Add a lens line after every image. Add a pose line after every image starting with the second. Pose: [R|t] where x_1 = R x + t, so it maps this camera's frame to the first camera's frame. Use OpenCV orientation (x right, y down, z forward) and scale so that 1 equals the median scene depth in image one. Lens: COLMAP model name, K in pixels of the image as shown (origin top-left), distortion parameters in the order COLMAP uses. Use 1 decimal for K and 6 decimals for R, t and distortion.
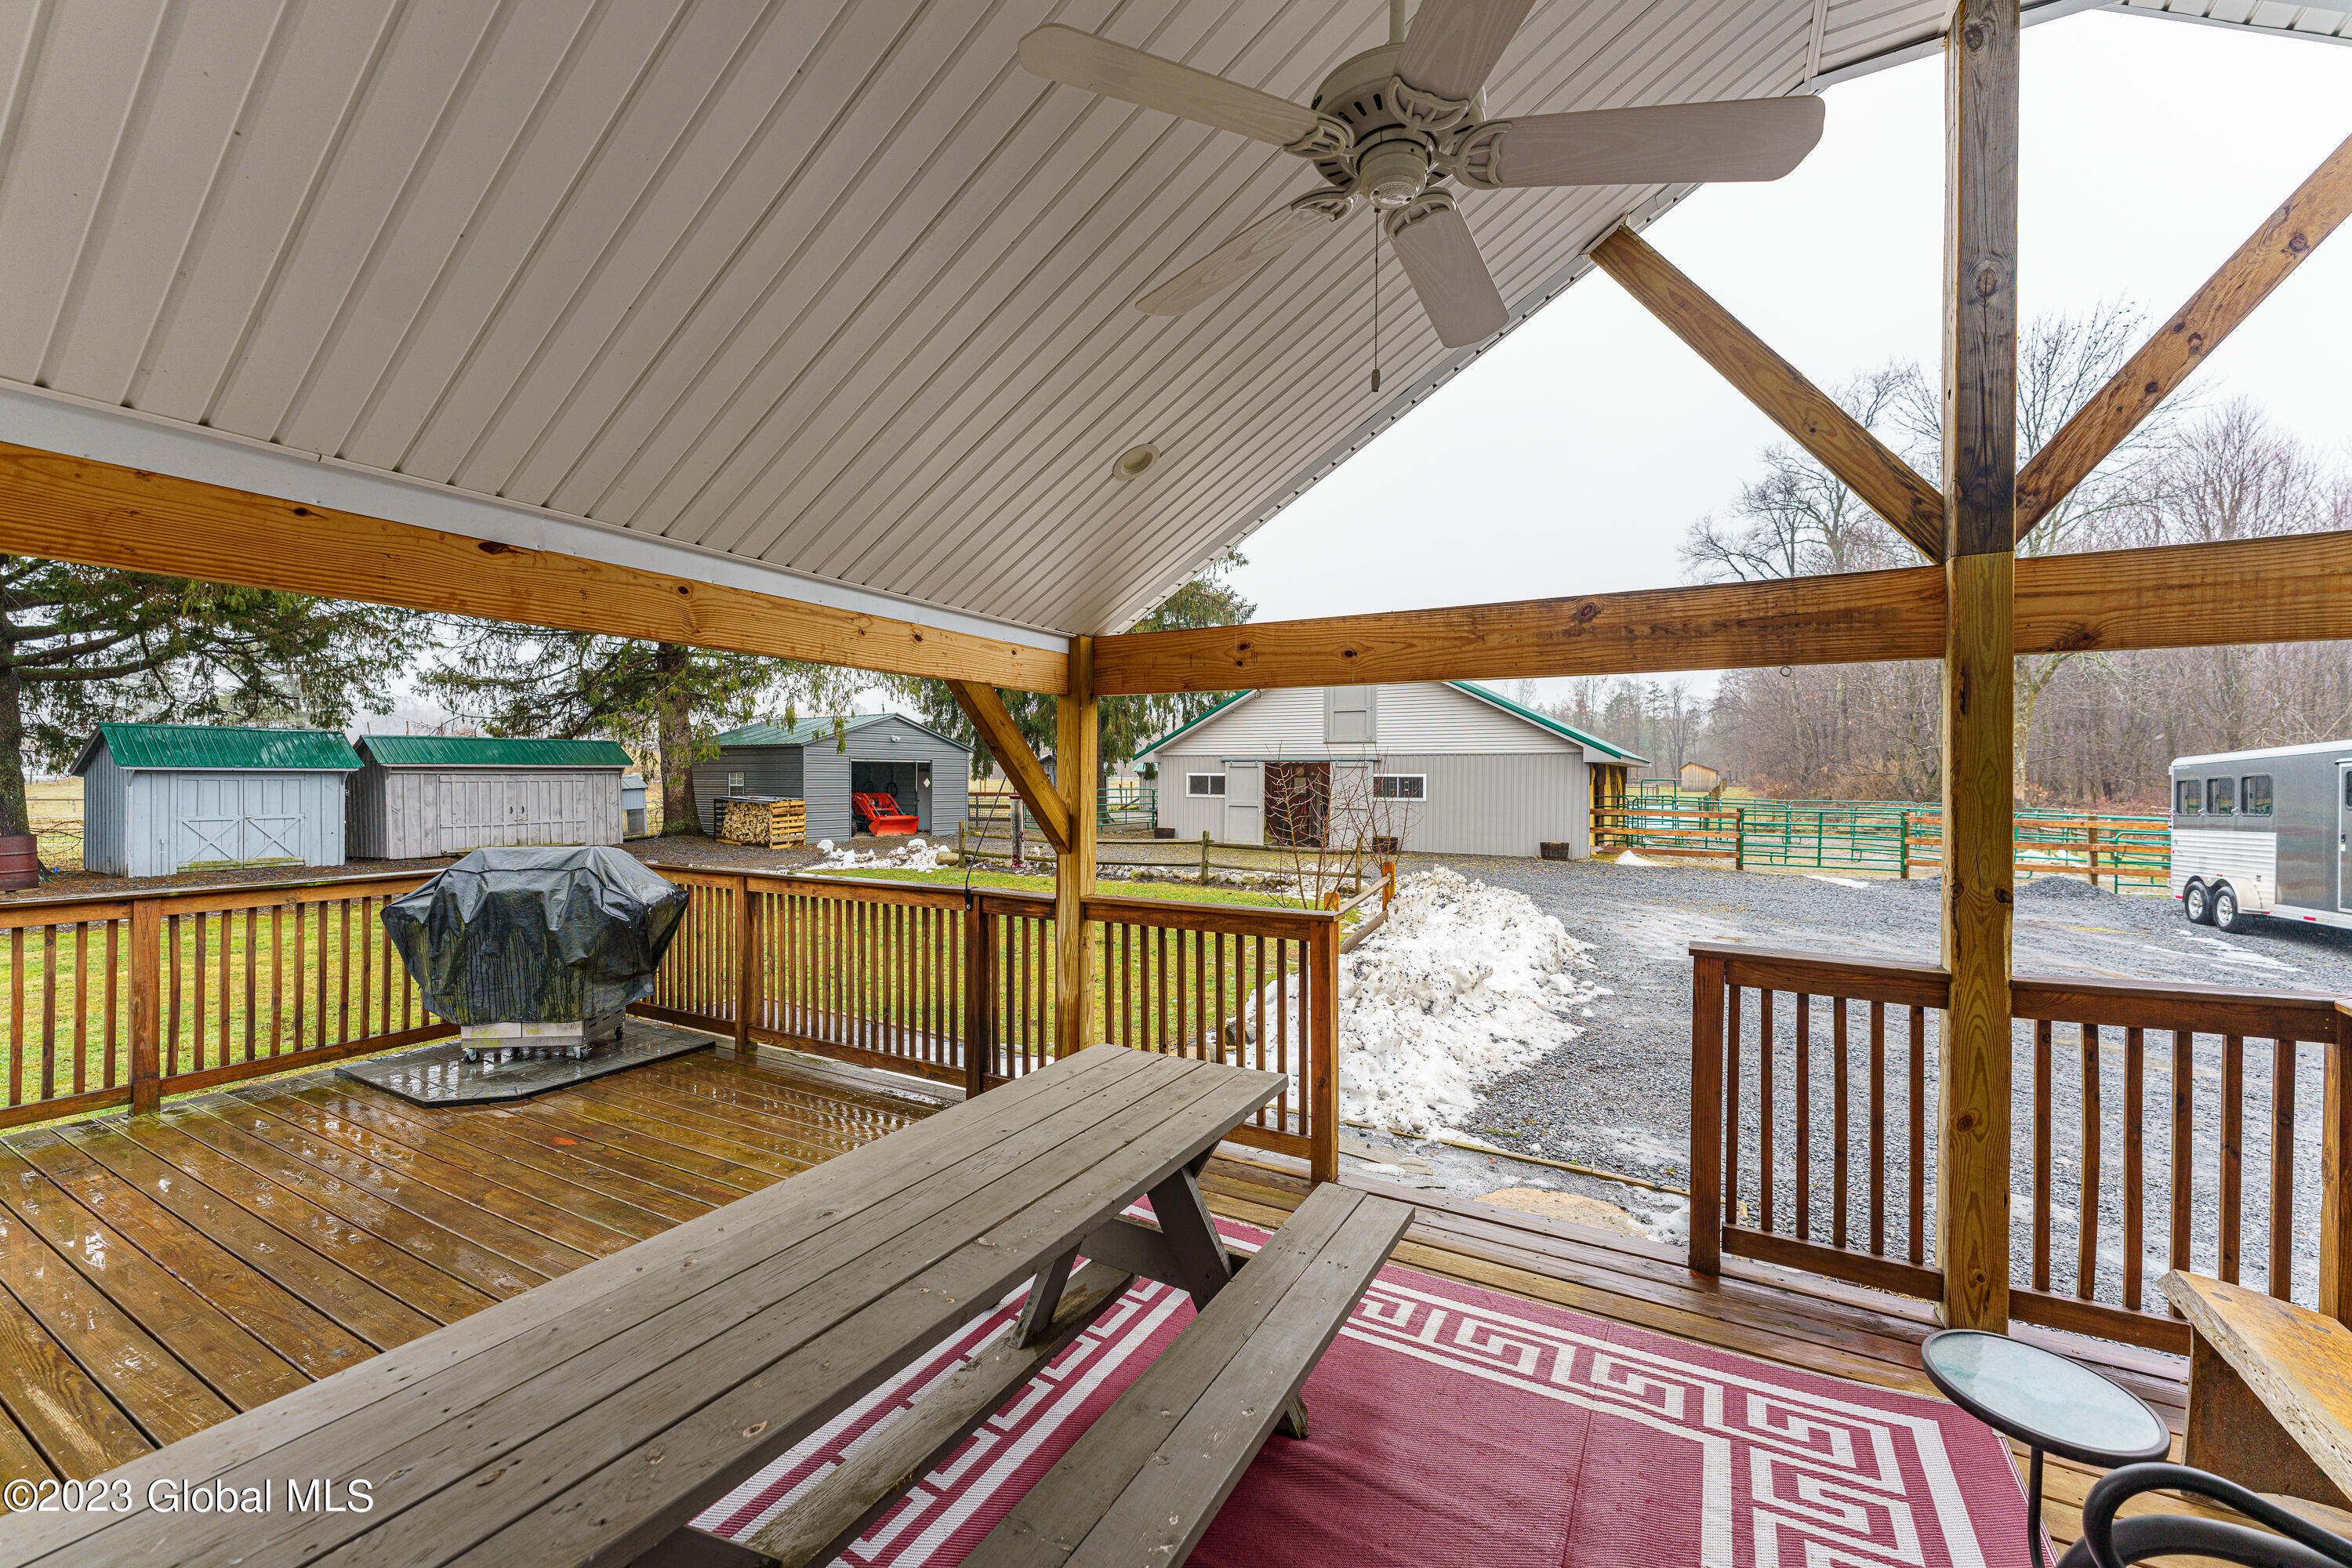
lens RADIAL K [[936.7, 0, 1166.4], [0, 936.7, 777.8], [0, 0, 1]] dist [0.001277, 0.000067]
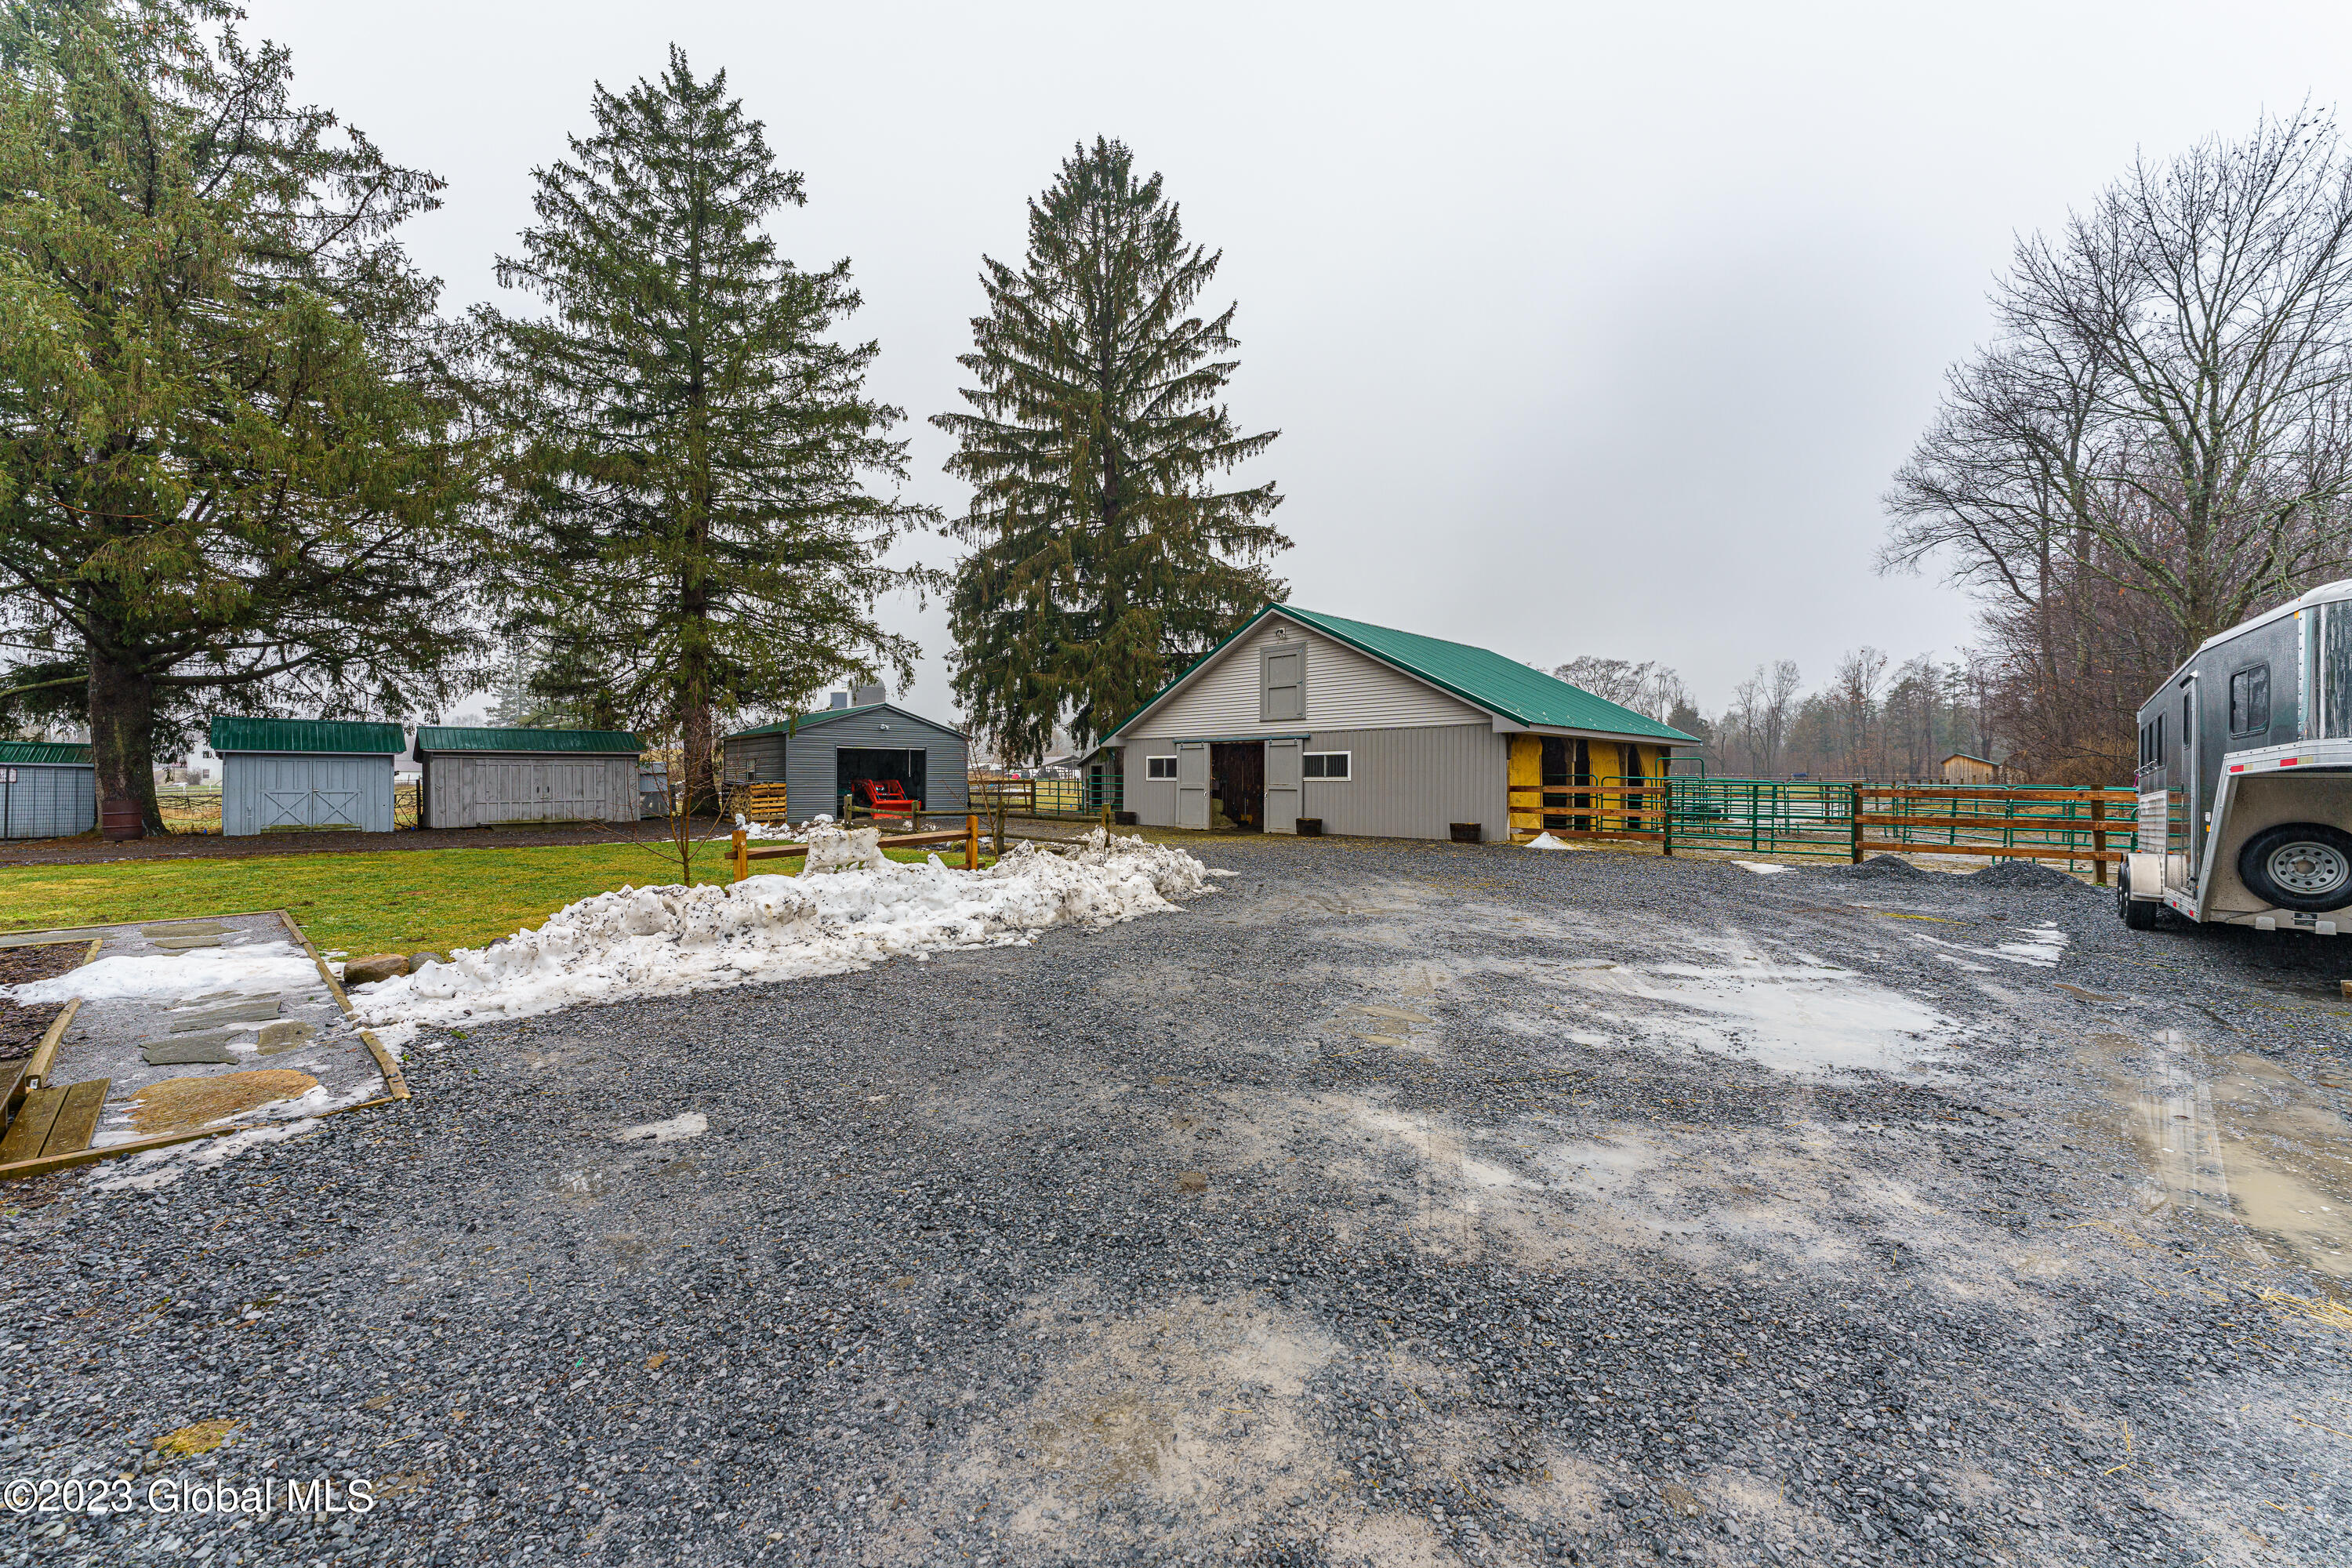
lens RADIAL K [[936.7, 0, 1171.1], [0, 936.7, 773.6], [0, 0, 1]] dist [0.001277, 0.000067]
pose [[0.968532, -0.005701, -0.248824, 0.341411], [0.003101, 0.999936, -0.010841, 0.028425], [0.248870, 0.009729, 0.968488, 0.056138]]
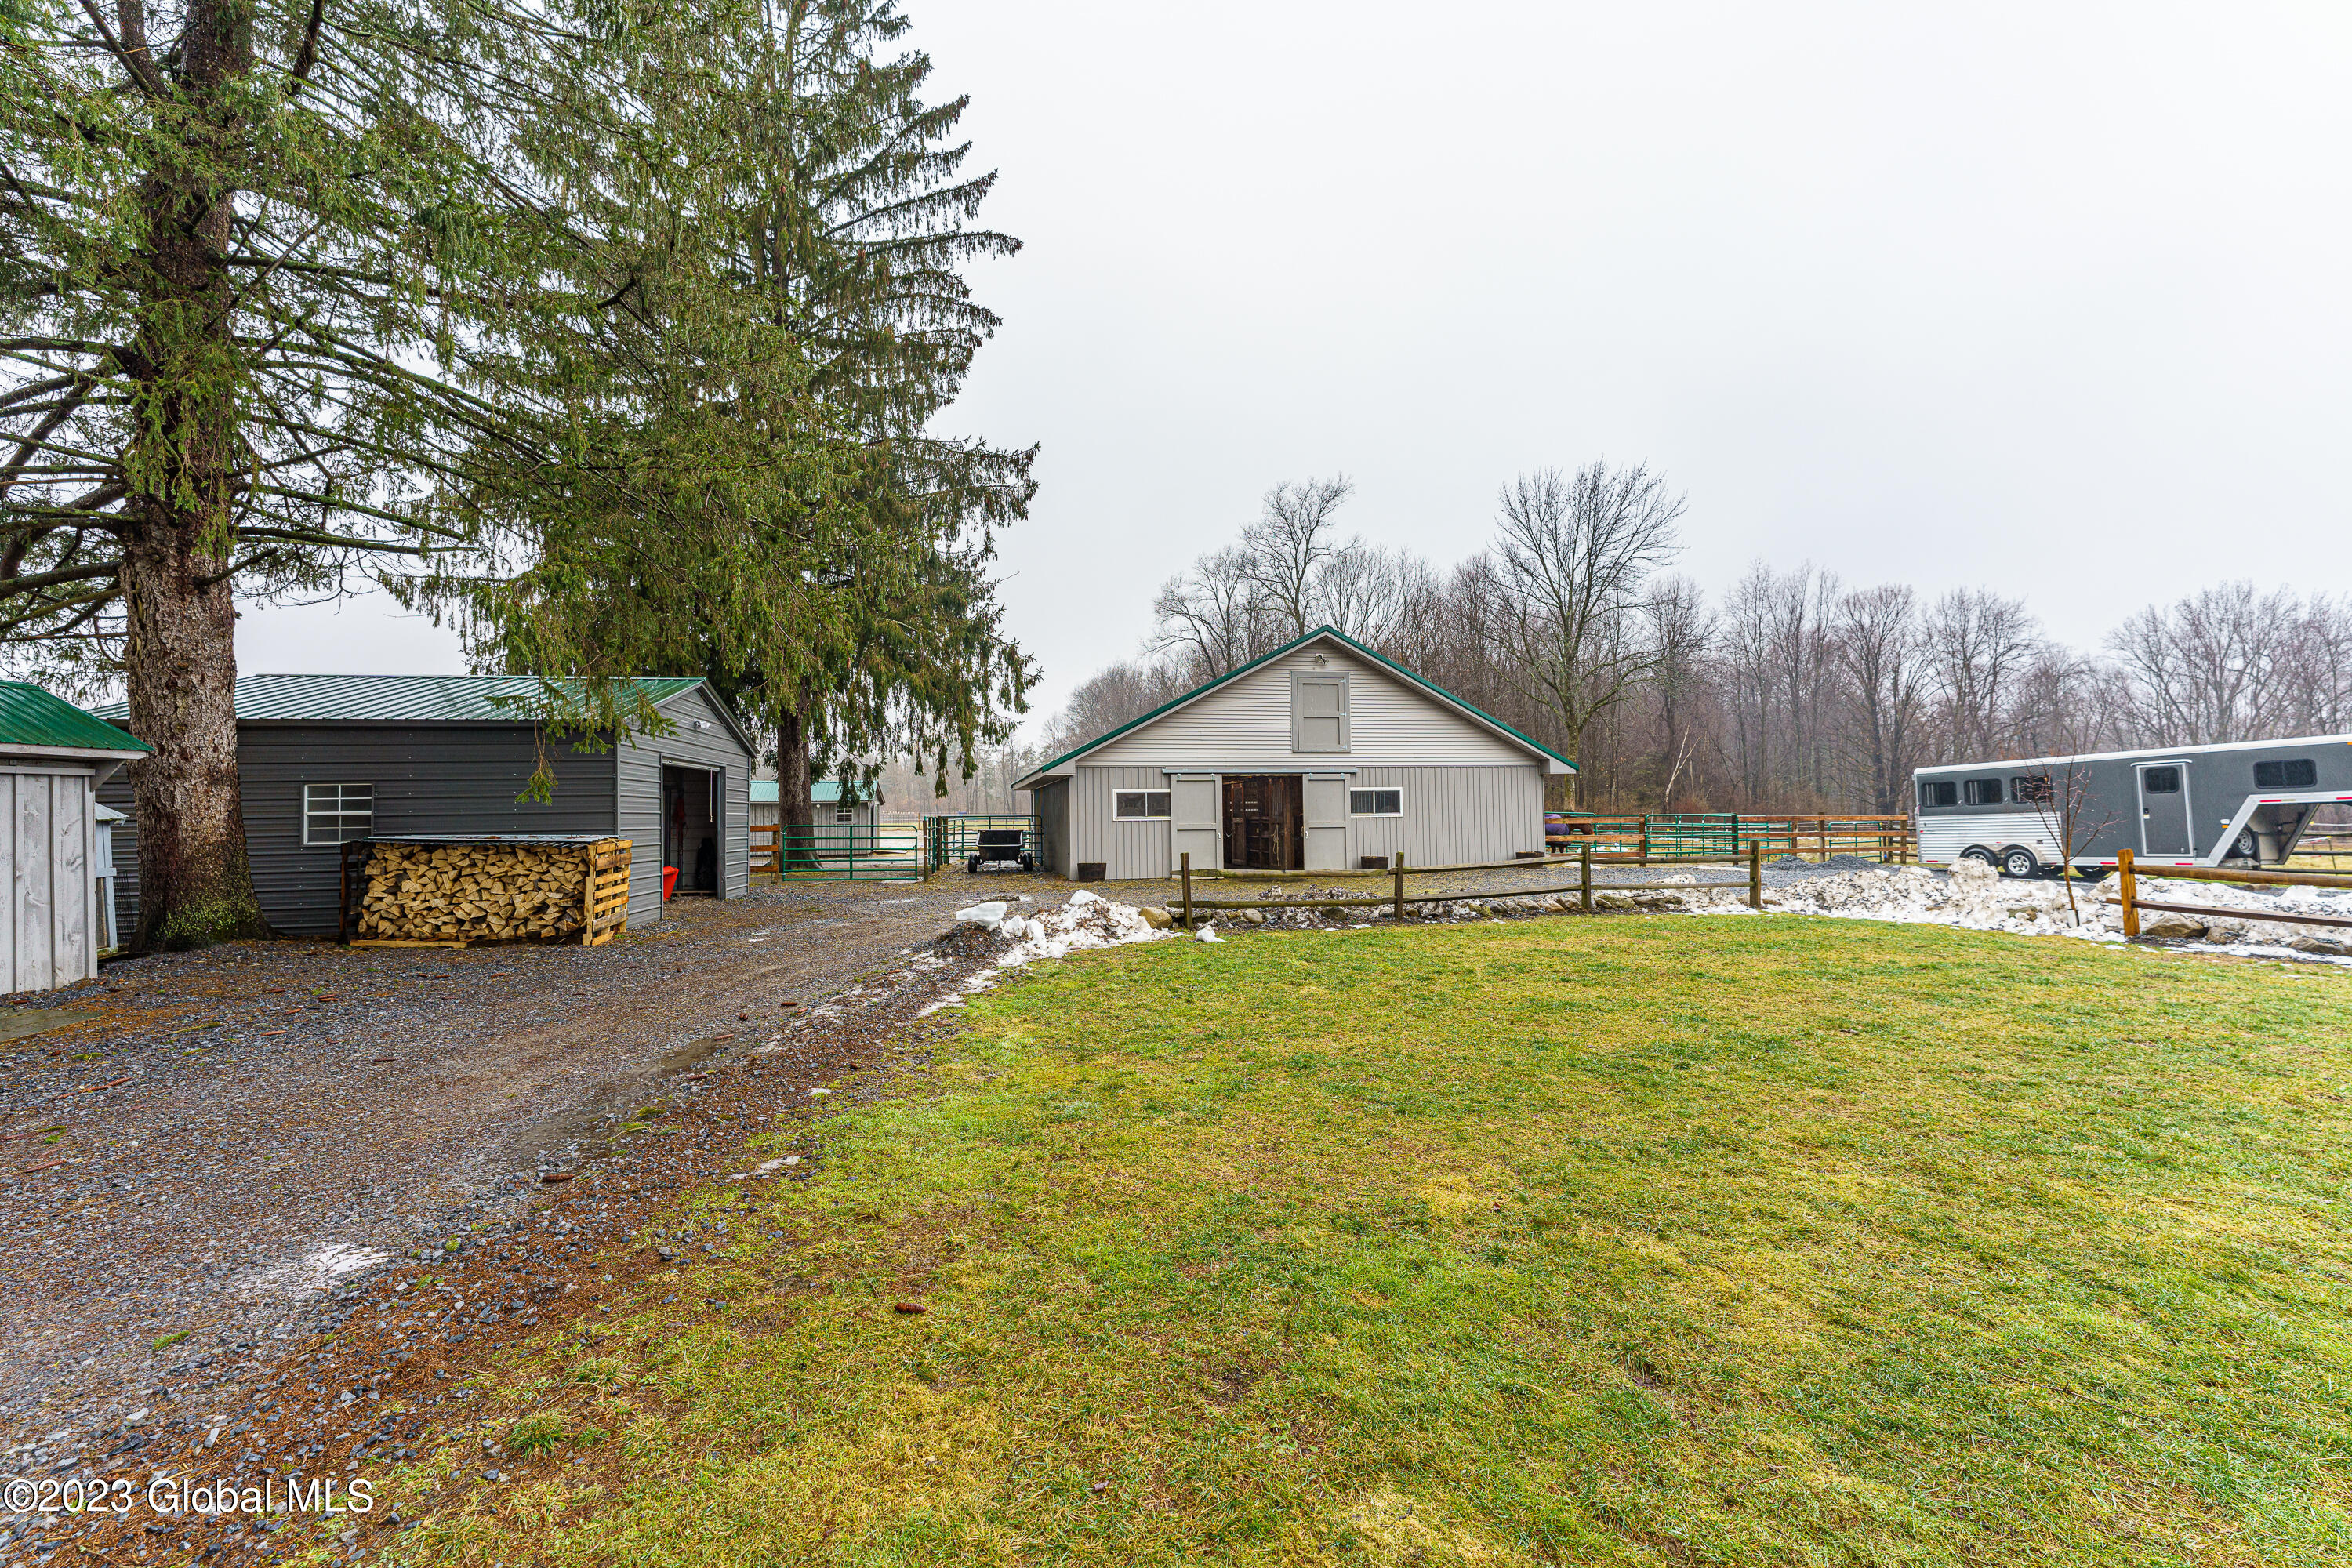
lens RADIAL K [[936.7, 0, 1180.4], [0, 936.7, 798.3], [0, 0, 1]] dist [0.001277, 0.000067]
pose [[0.729034, -0.003851, 0.684467, -0.534820], [0.018858, 0.999718, -0.014461, 0.016880], [-0.684218, 0.023450, 0.728901, 0.477072]]
